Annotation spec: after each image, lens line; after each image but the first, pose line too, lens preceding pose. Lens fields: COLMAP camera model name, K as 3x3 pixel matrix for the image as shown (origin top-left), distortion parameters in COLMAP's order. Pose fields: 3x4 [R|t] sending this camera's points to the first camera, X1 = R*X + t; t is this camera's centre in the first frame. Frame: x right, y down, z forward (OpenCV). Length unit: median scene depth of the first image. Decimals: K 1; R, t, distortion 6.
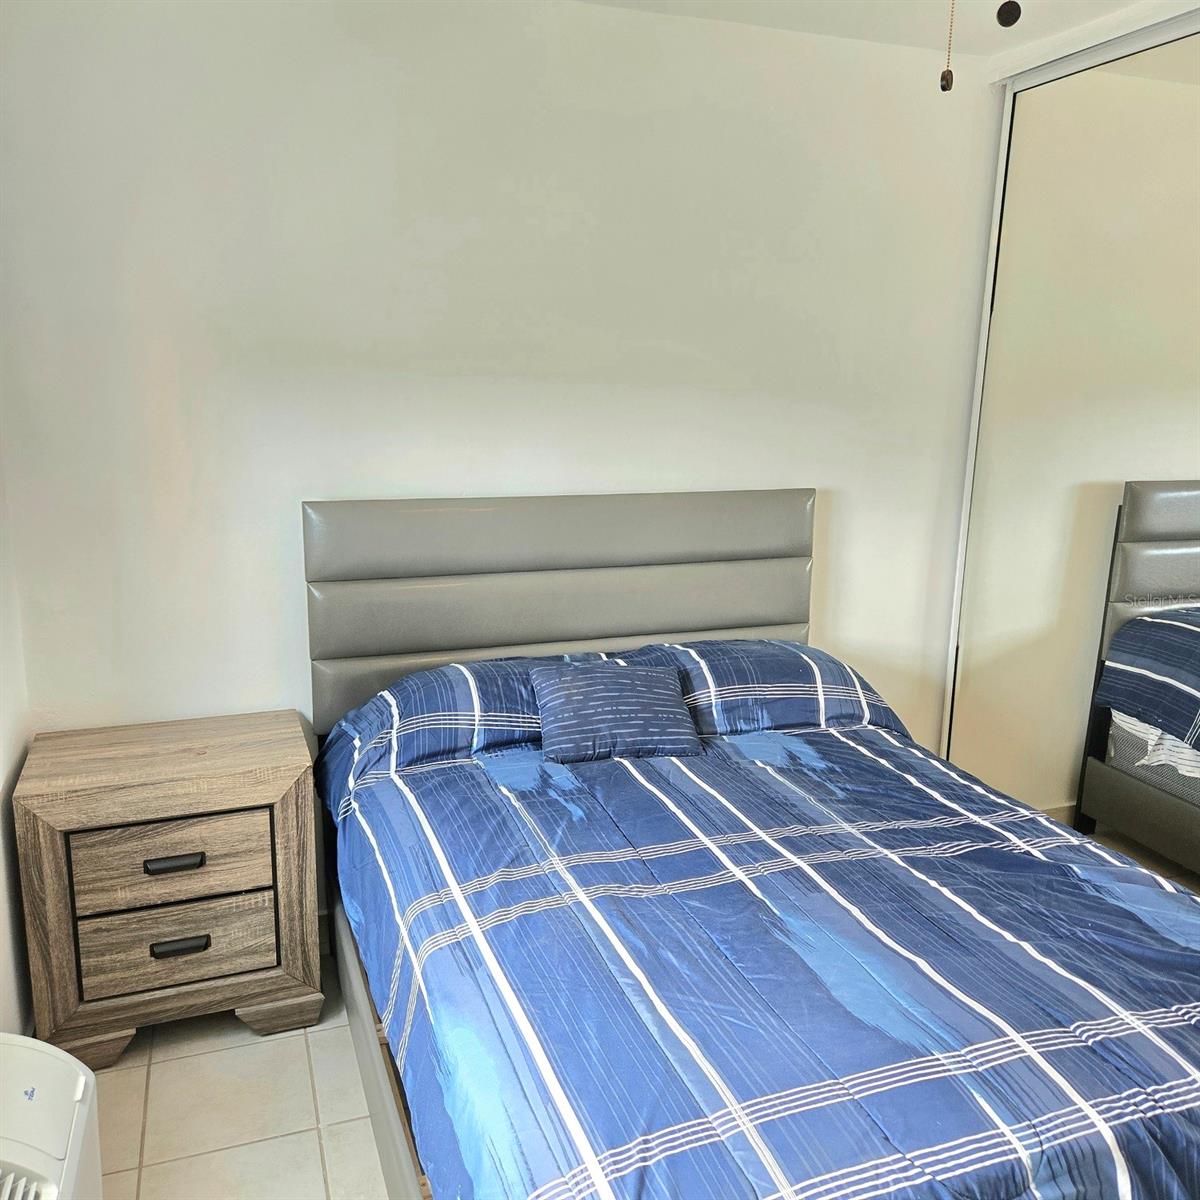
lens RADIAL K [[1067.8, 0, 597.3], [0, 1067.8, 584.2], [0, 0, 1]] dist [0.033358, -0.011300]
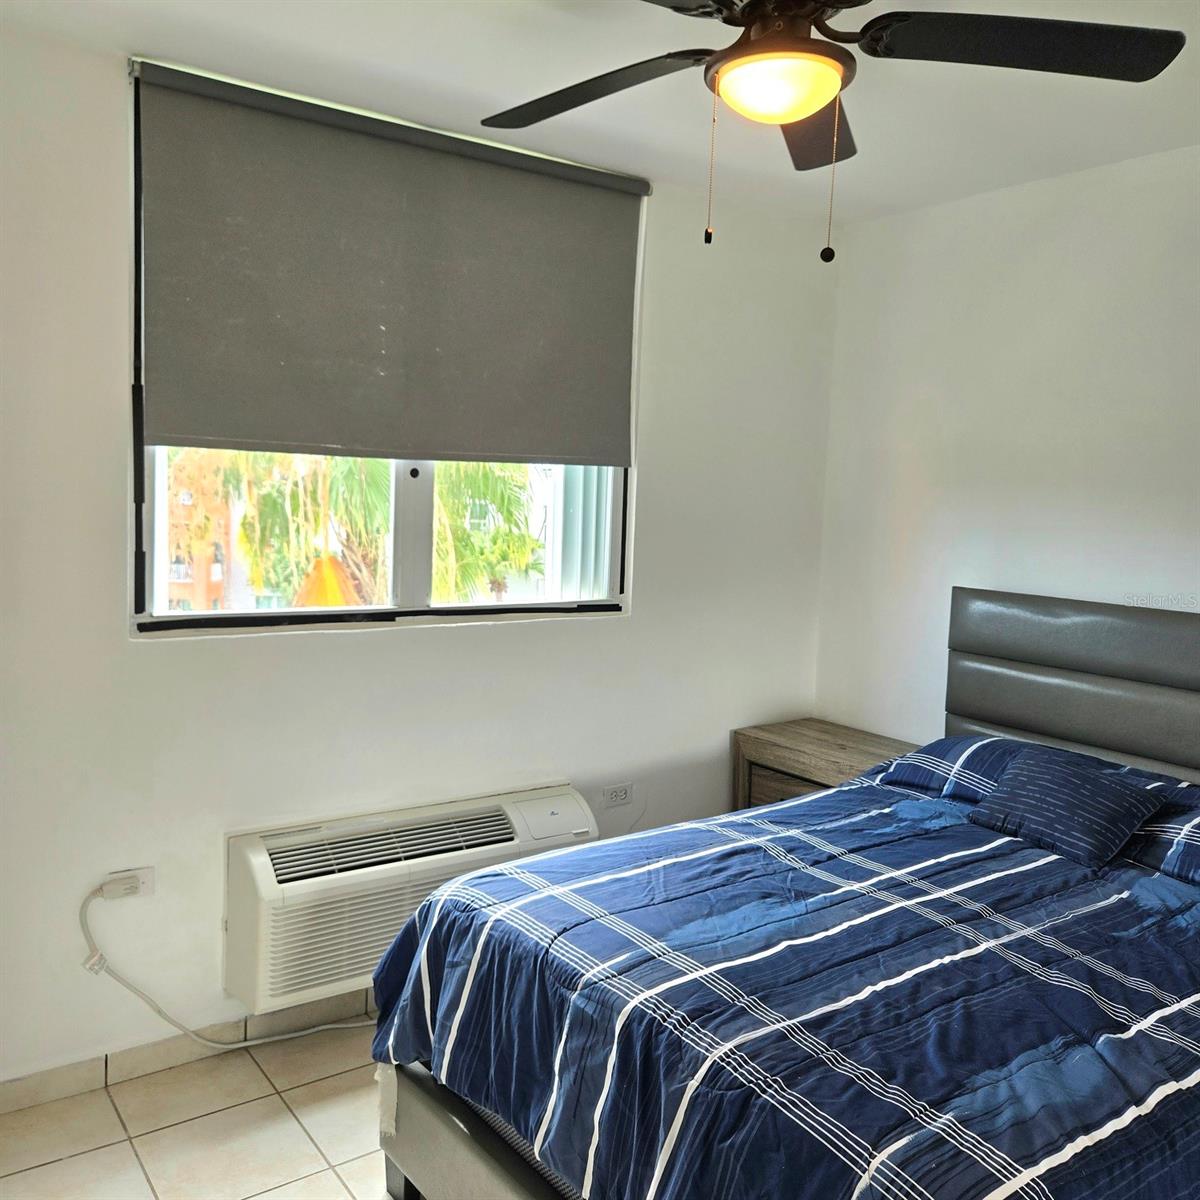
lens RADIAL K [[1067.8, 0, 597.3], [0, 1067.8, 584.2], [0, 0, 1]] dist [0.033358, -0.011300]
pose [[0.276800, 0.084520, -0.957203, 0.972963], [-0.214582, 0.976407, 0.024163, -0.022733], [0.936662, 0.198710, 0.288406, 0.259706]]
